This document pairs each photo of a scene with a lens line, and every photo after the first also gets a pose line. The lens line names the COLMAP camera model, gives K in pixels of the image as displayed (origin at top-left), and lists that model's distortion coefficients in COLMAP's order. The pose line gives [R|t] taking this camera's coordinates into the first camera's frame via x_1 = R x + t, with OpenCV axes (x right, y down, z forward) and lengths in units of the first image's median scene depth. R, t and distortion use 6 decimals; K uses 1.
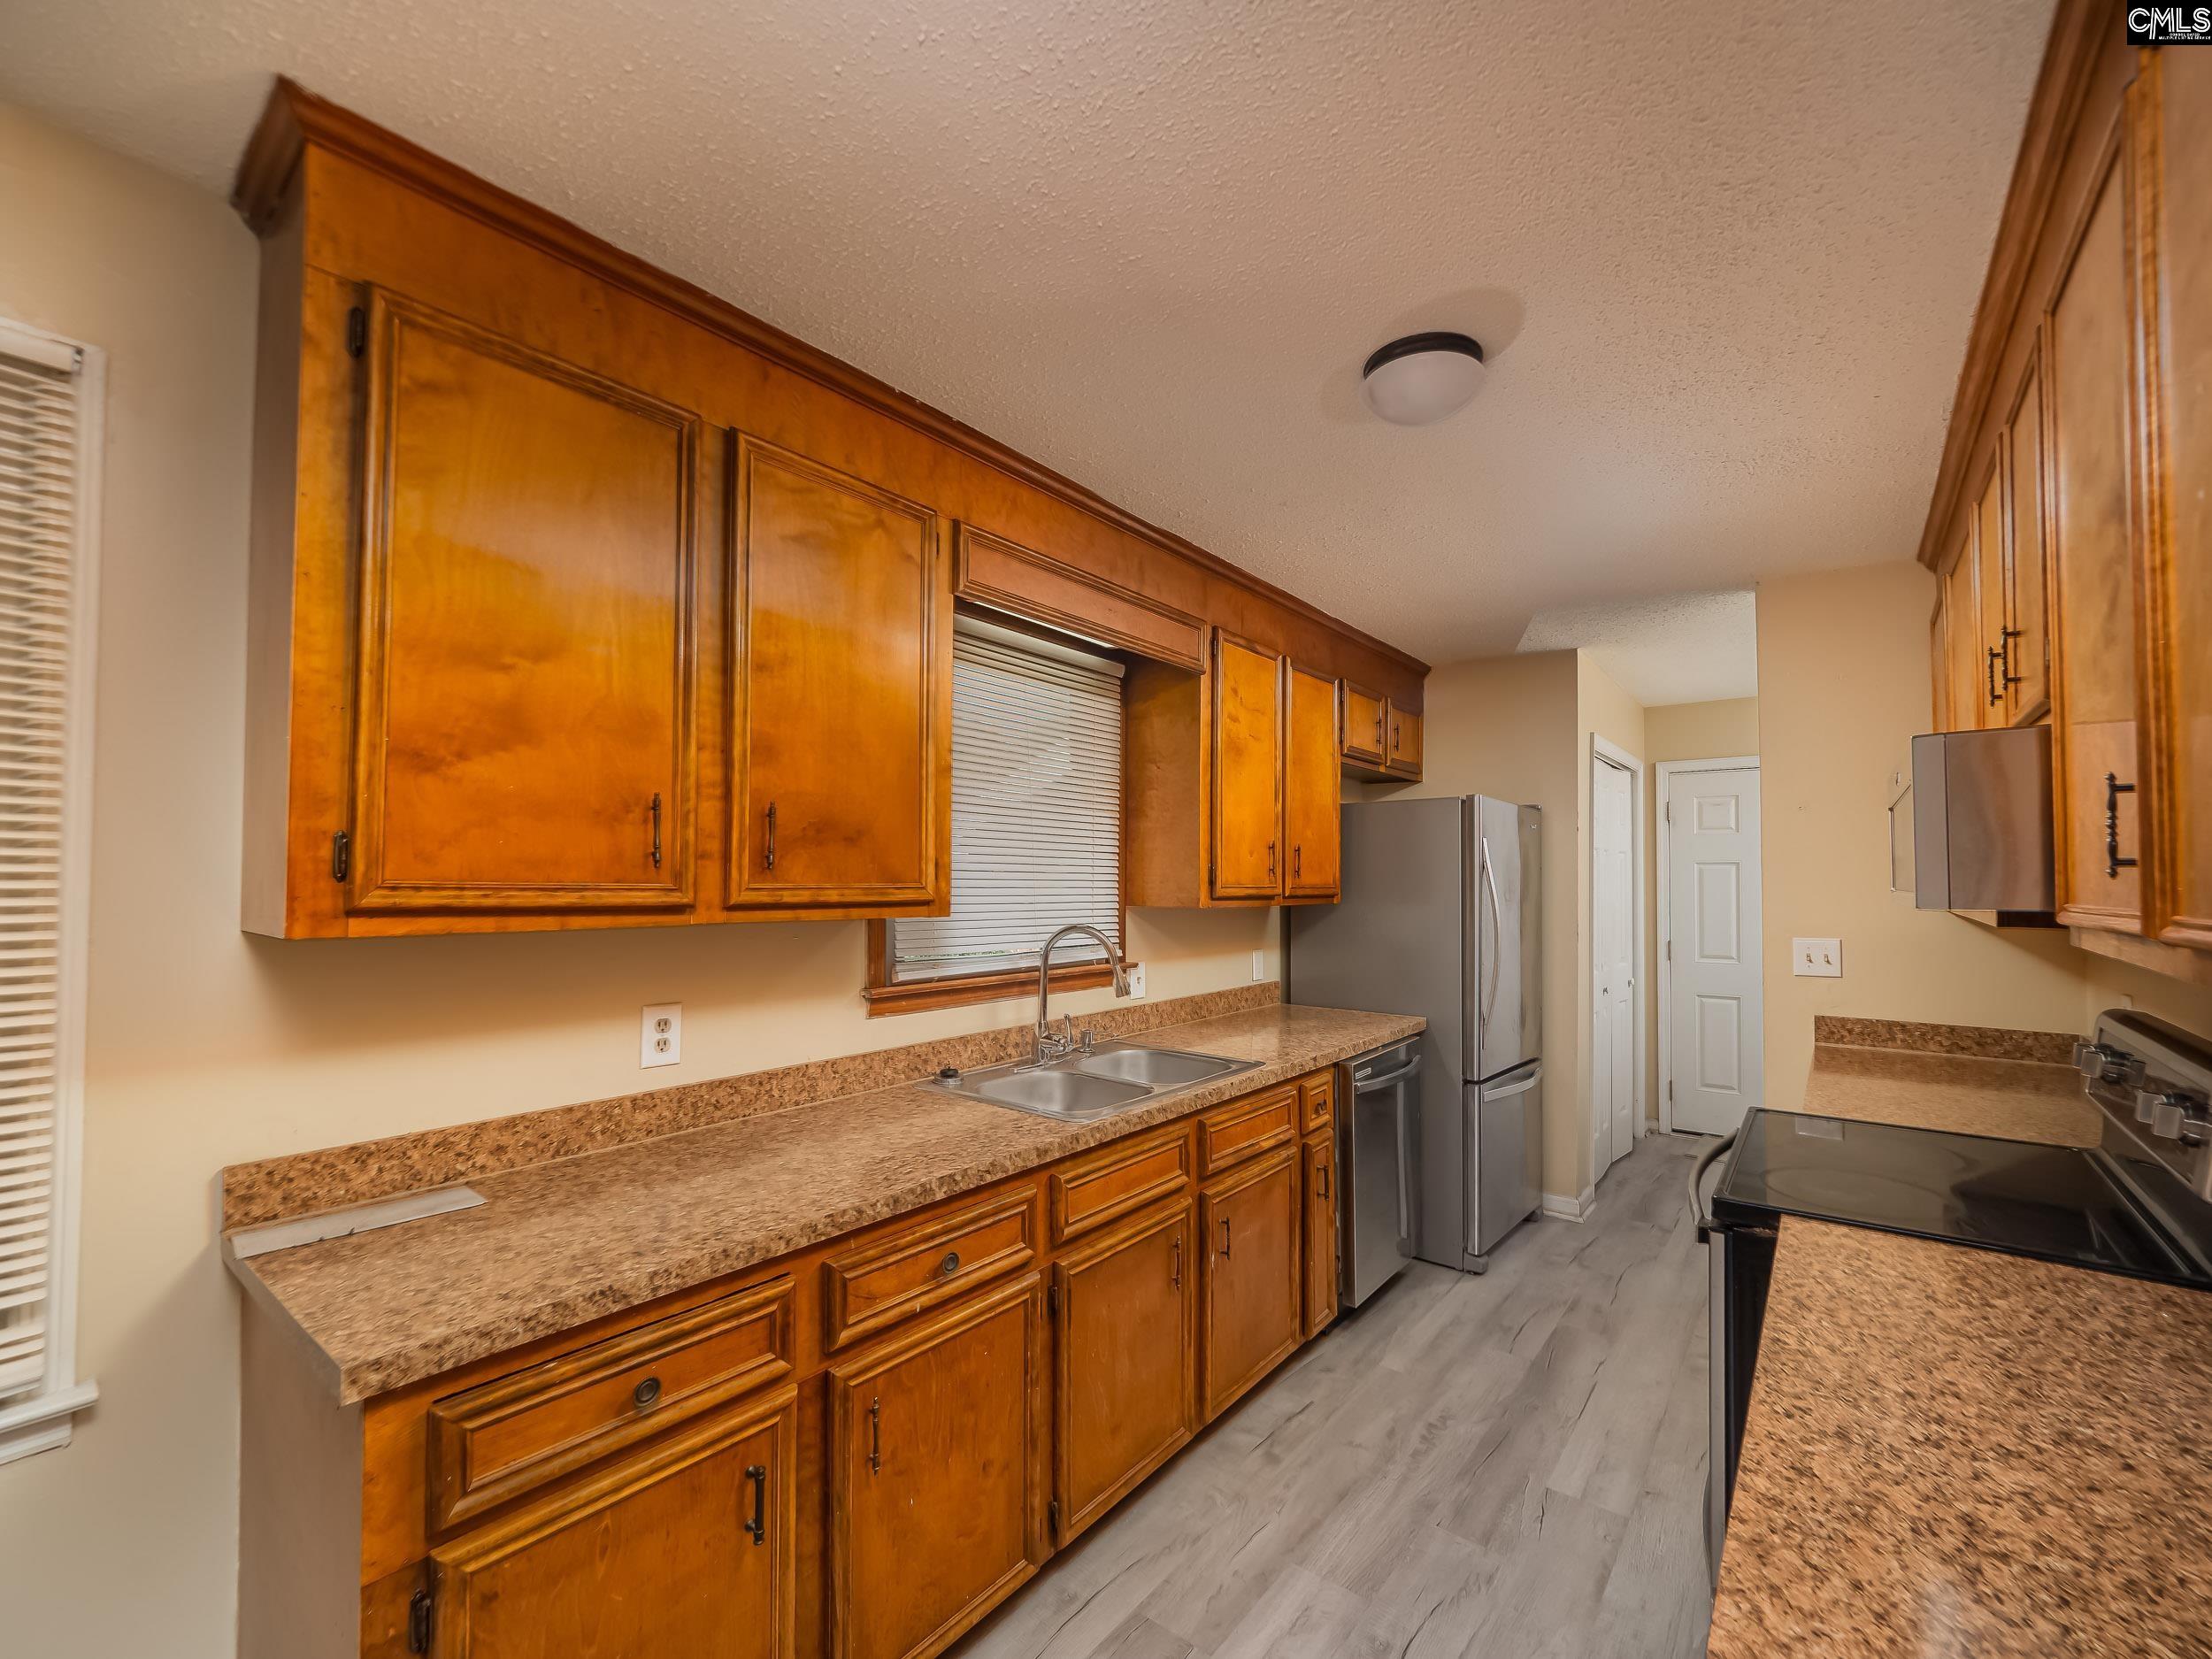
lens RADIAL K [[935.8, 0, 1101.6], [0, 935.8, 857.5], [0, 0, 1]] dist [-0.000700, -0.000371]
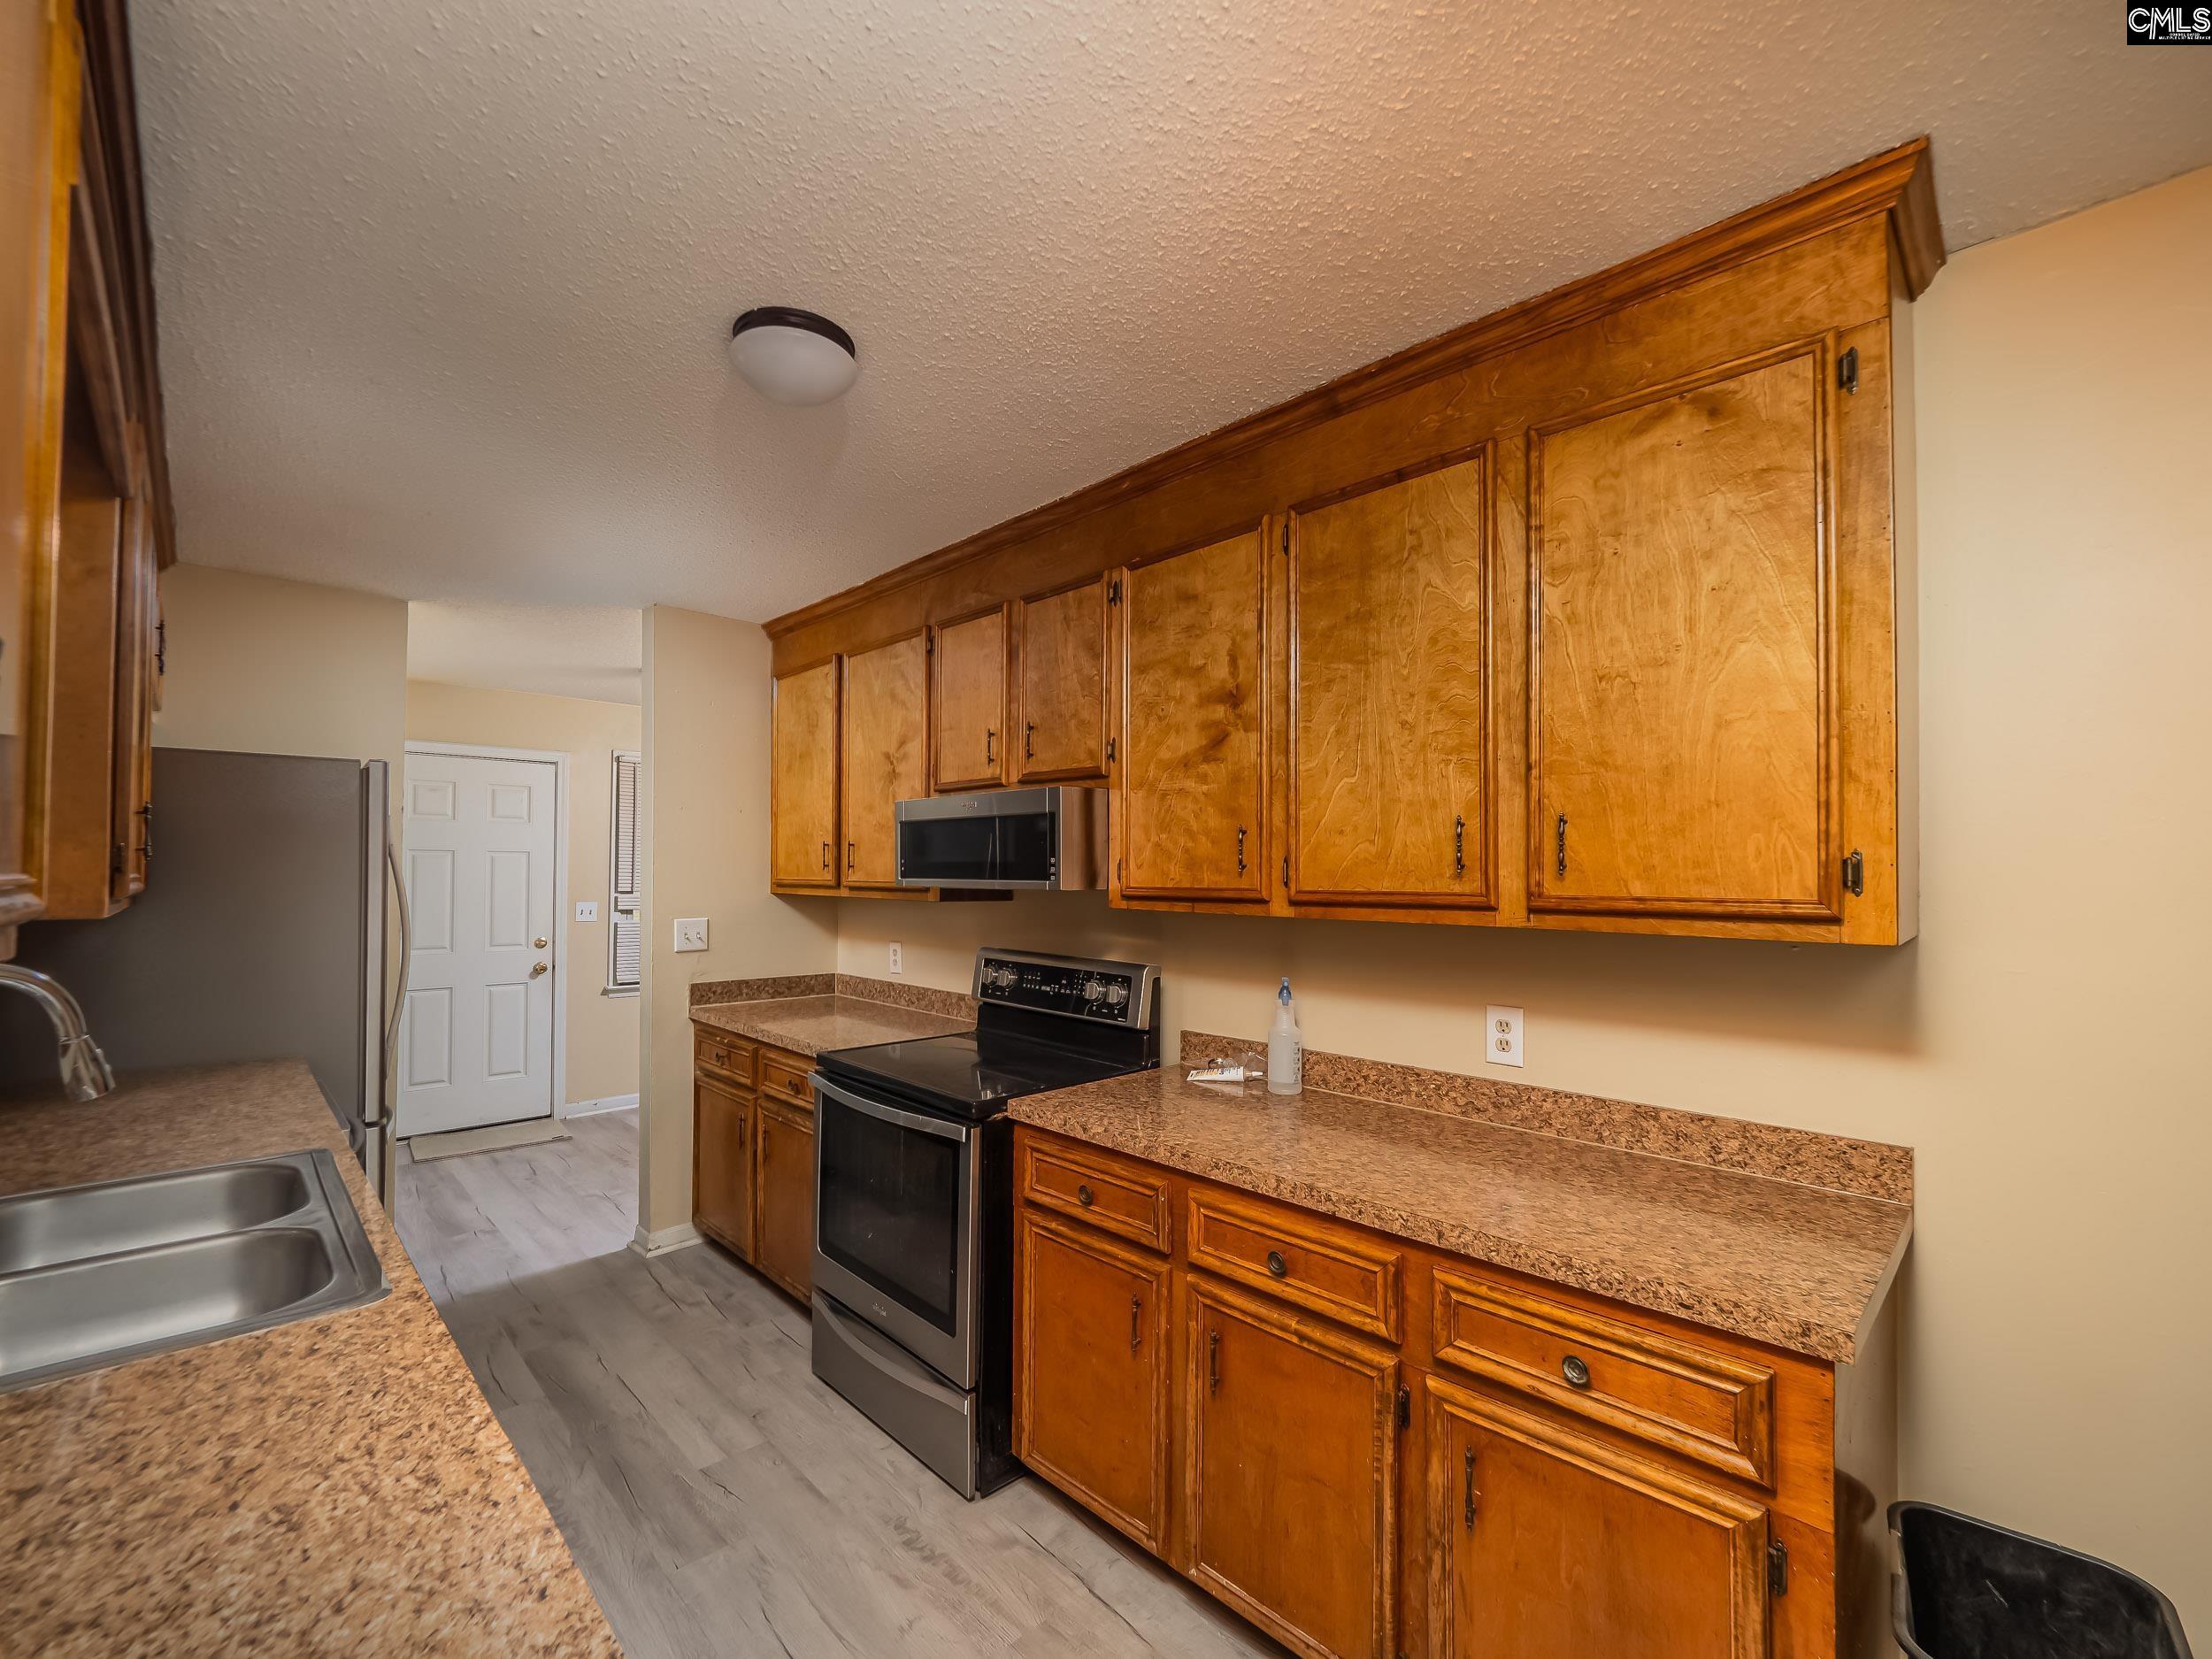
lens RADIAL K [[935.8, 0, 1101.6], [0, 935.8, 857.5], [0, 0, 1]] dist [-0.000700, -0.000371]
pose [[0.134575, 0.013780, 0.990808, -0.599788], [-0.028430, 0.999545, -0.010040, 0.009572], [-0.990495, -0.026818, 0.134906, 0.560609]]
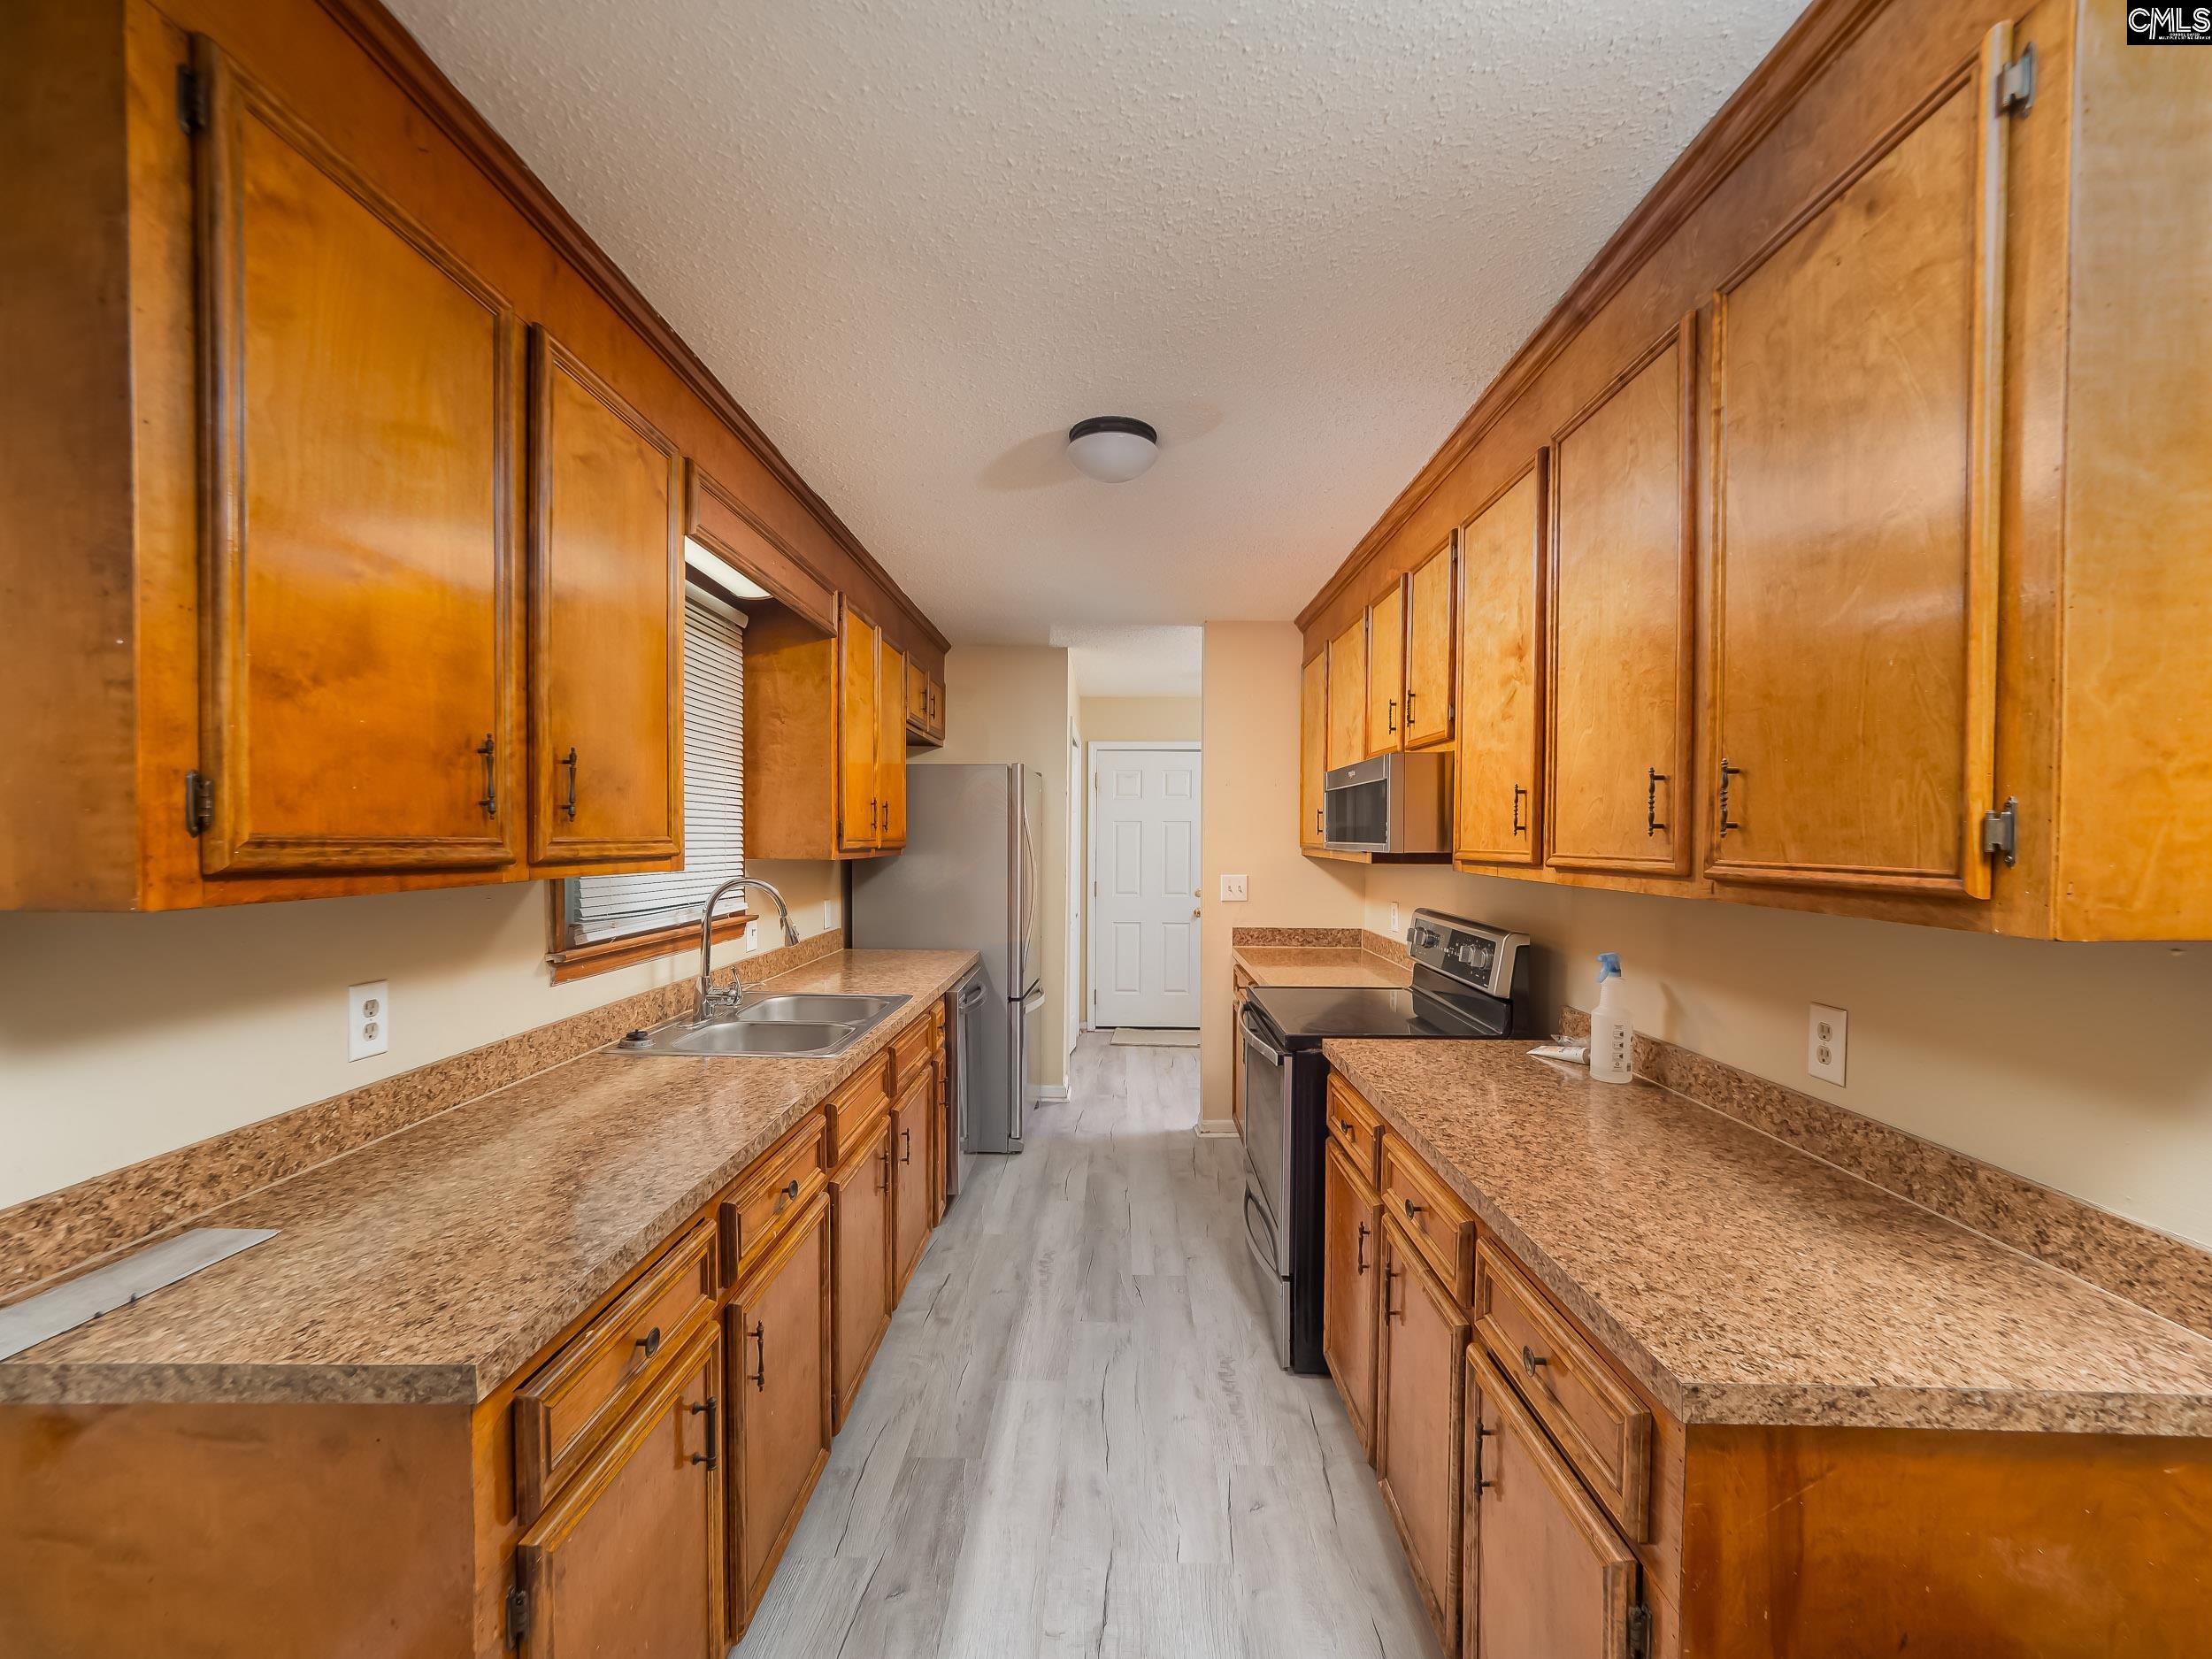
lens RADIAL K [[936.2, 0, 1102.9], [0, 936.2, 854.7], [0, 0, 1]] dist [-0.026955, 0.014807]
pose [[0.794084, -0.011356, 0.607702, -0.481106], [-0.018203, 0.998933, 0.042453, -0.003169], [-0.607536, -0.044773, 0.793030, -0.042678]]
